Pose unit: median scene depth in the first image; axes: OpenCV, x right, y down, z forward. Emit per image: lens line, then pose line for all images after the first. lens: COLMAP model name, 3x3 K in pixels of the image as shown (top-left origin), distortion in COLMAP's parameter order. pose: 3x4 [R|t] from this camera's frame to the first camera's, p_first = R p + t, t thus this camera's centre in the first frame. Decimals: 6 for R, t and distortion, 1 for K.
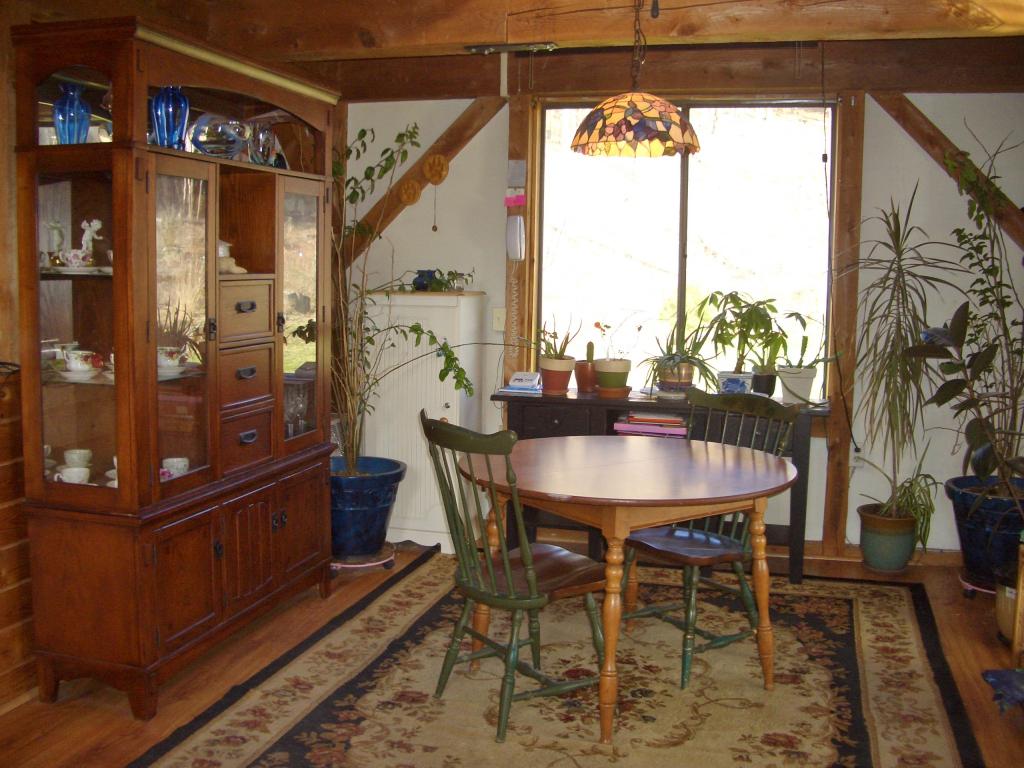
lens RADIAL K [[1040.3, 0, 513.8], [0, 1040.3, 388.4], [0, 0, 1]] dist [-0.170358, 0.000000]
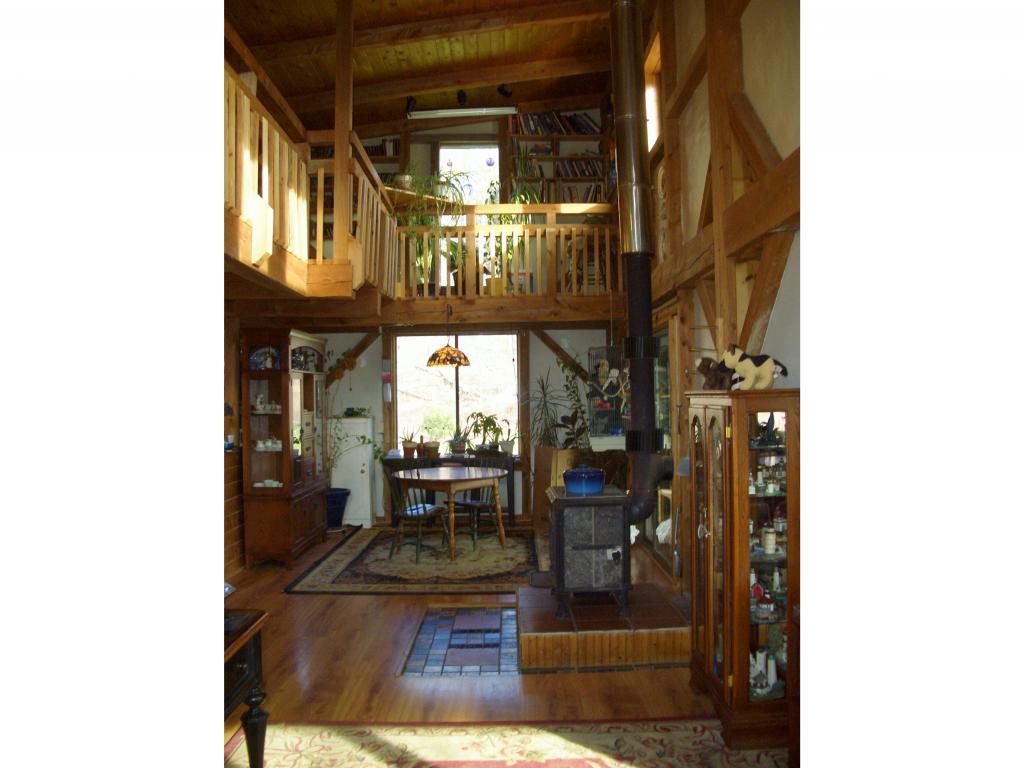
lens RADIAL K [[1040.3, 0, 512.2], [0, 1040.3, 385.2], [0, 0, 1]] dist [-0.170358, 0.000000]
pose [[0.963650, -0.027166, 0.265783, -0.378673], [0.058328, 0.992211, -0.110065, 0.122552], [-0.260723, 0.121567, 0.957729, -1.437105]]
